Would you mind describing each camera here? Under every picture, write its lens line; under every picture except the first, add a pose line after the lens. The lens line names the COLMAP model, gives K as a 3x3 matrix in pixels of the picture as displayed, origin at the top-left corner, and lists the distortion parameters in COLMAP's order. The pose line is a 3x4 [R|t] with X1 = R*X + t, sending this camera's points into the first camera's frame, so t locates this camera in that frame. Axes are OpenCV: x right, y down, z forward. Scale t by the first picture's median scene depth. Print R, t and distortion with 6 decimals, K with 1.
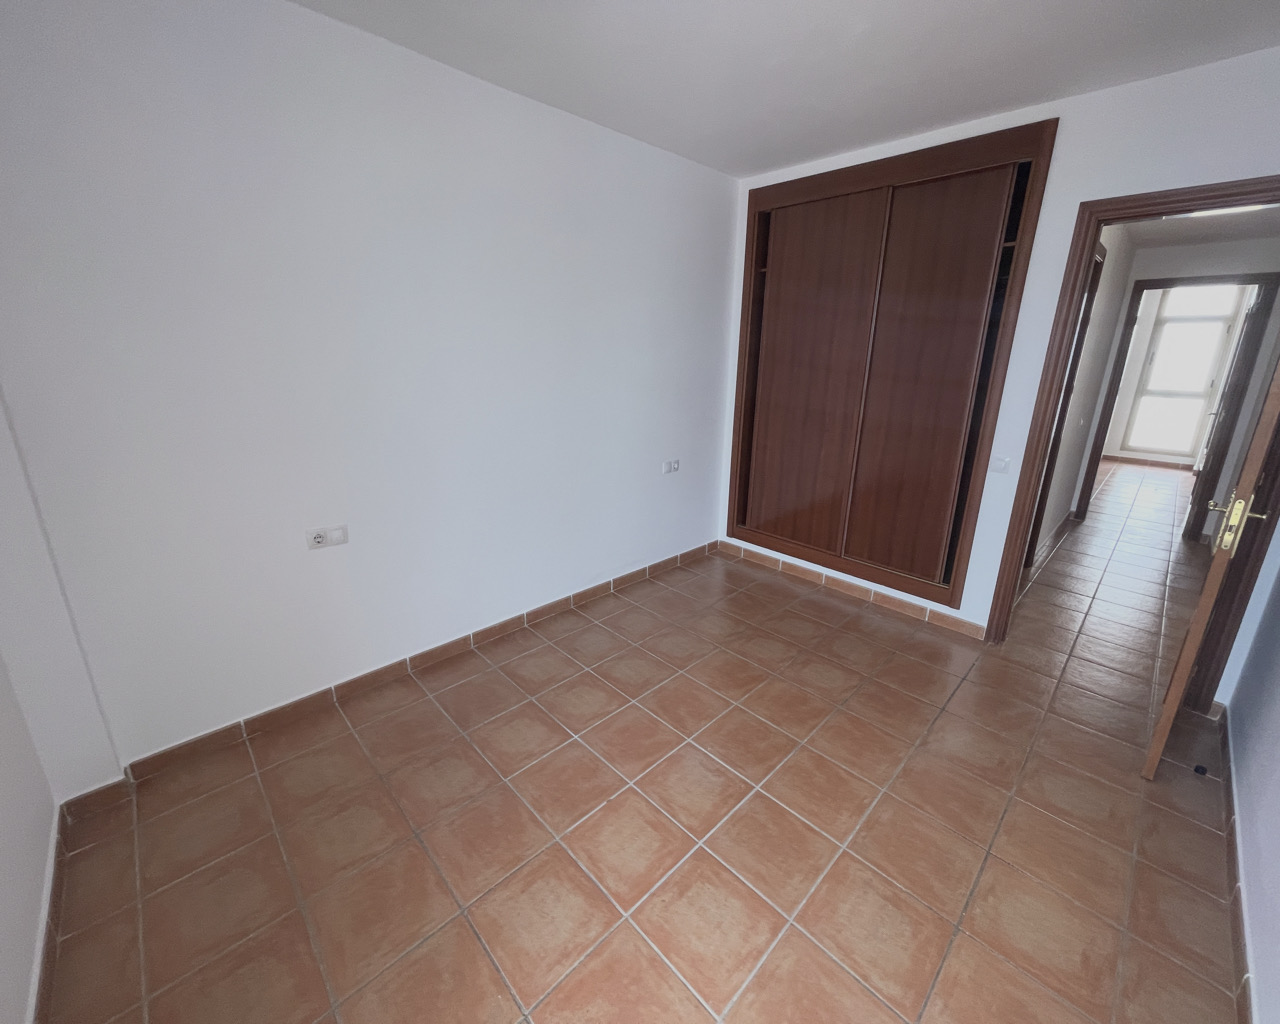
lens RADIAL K [[519.2, 0, 634.2], [0, 519.2, 505.4], [0, 0, 1]] dist [-0.001918, 0.000004]
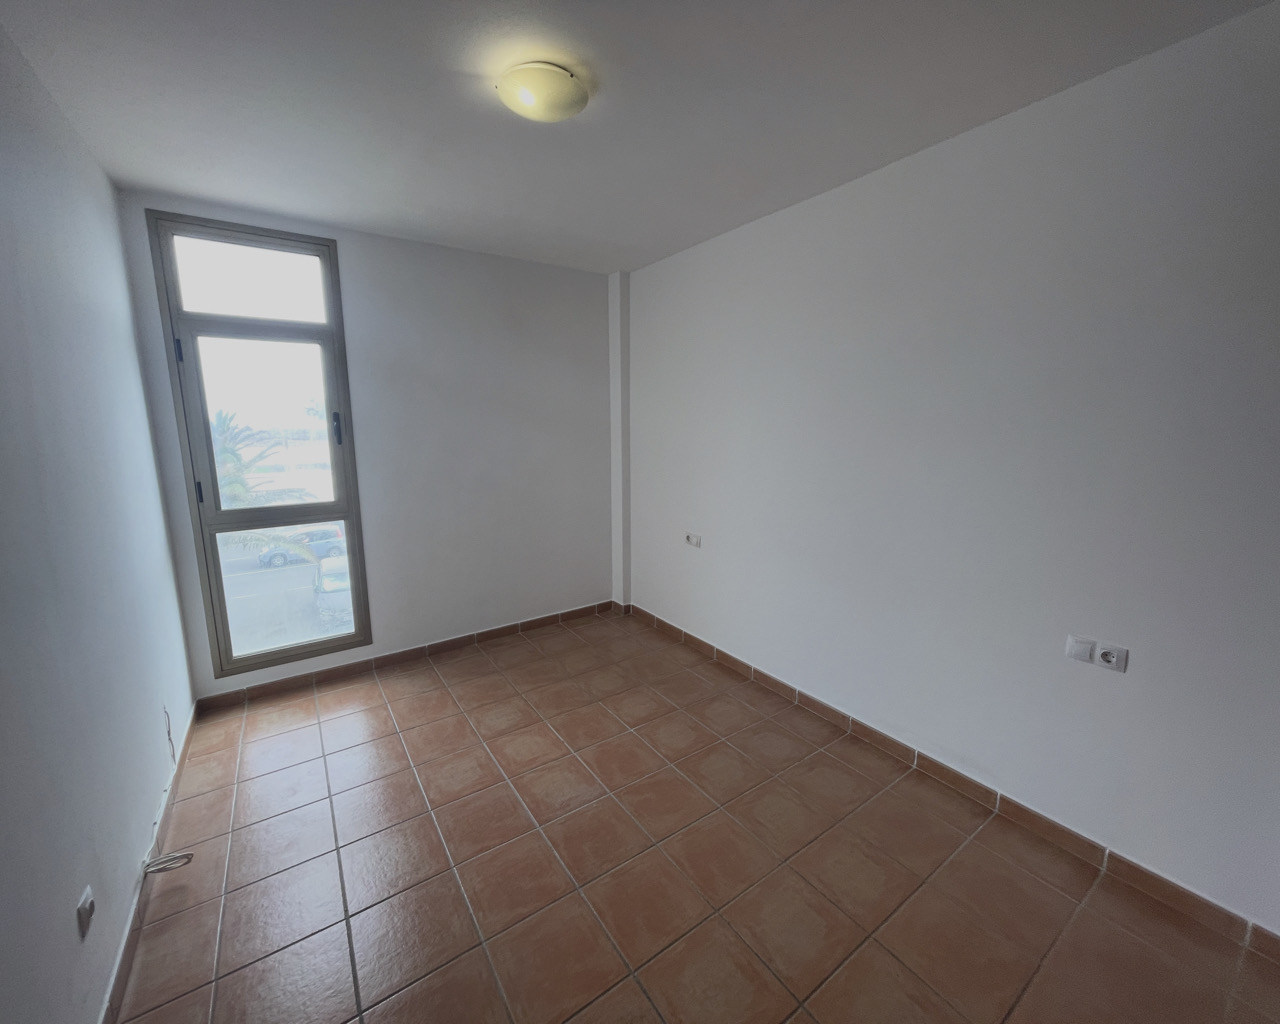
lens RADIAL K [[519.2, 0, 634.2], [0, 519.2, 505.4], [0, 0, 1]] dist [-0.001918, 0.000004]
pose [[-0.166243, 0.143347, -0.975610, 1.105152], [-0.282550, 0.940967, 0.186403, -0.317147], [0.944737, 0.306647, -0.115927, 1.067850]]
